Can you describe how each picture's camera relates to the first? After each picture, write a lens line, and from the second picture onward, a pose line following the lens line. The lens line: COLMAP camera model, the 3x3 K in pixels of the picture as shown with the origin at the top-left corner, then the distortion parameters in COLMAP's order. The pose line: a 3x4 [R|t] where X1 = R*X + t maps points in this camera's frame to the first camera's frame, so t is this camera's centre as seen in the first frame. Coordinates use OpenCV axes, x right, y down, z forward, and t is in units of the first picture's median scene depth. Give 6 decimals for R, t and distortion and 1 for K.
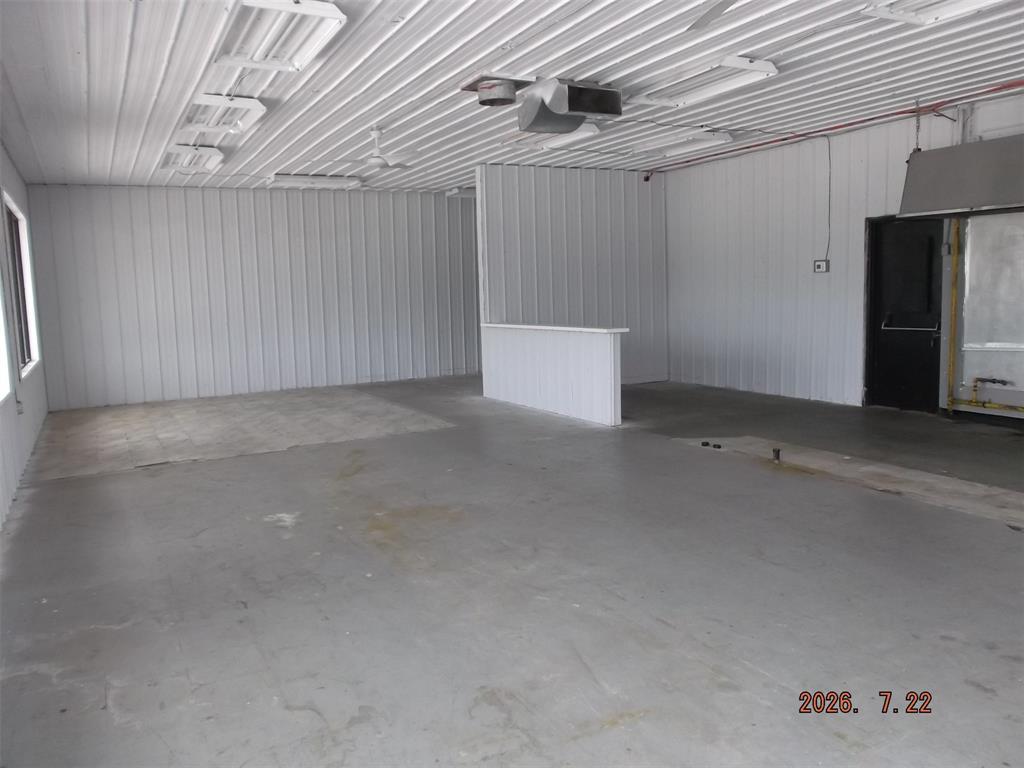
lens RADIAL K [[826.8, 0, 515.0], [0, 826.8, 379.7], [0, 0, 1]] dist [-0.006461, -0.004353]
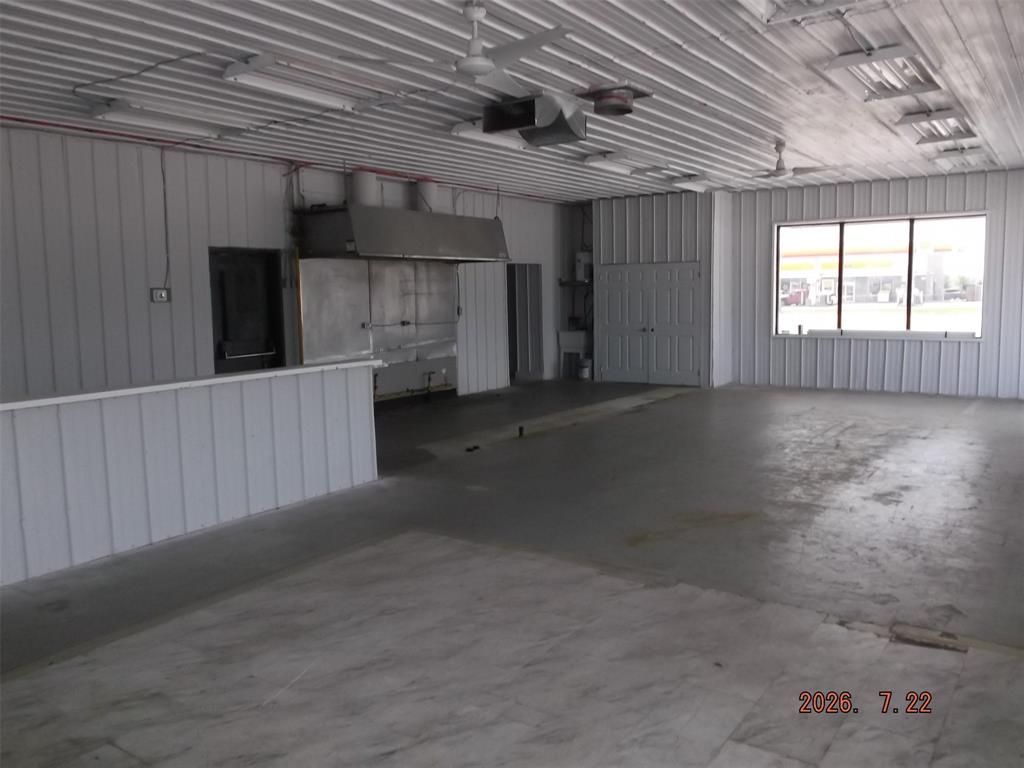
lens RADIAL K [[826.8, 0, 515.7], [0, 826.8, 387.8], [0, 0, 1]] dist [-0.006461, -0.004353]
pose [[-0.457574, -0.059430, 0.887183, -0.706548], [0.135796, 0.981389, 0.135778, -0.132079], [-0.878741, 0.182604, -0.440988, 1.306432]]
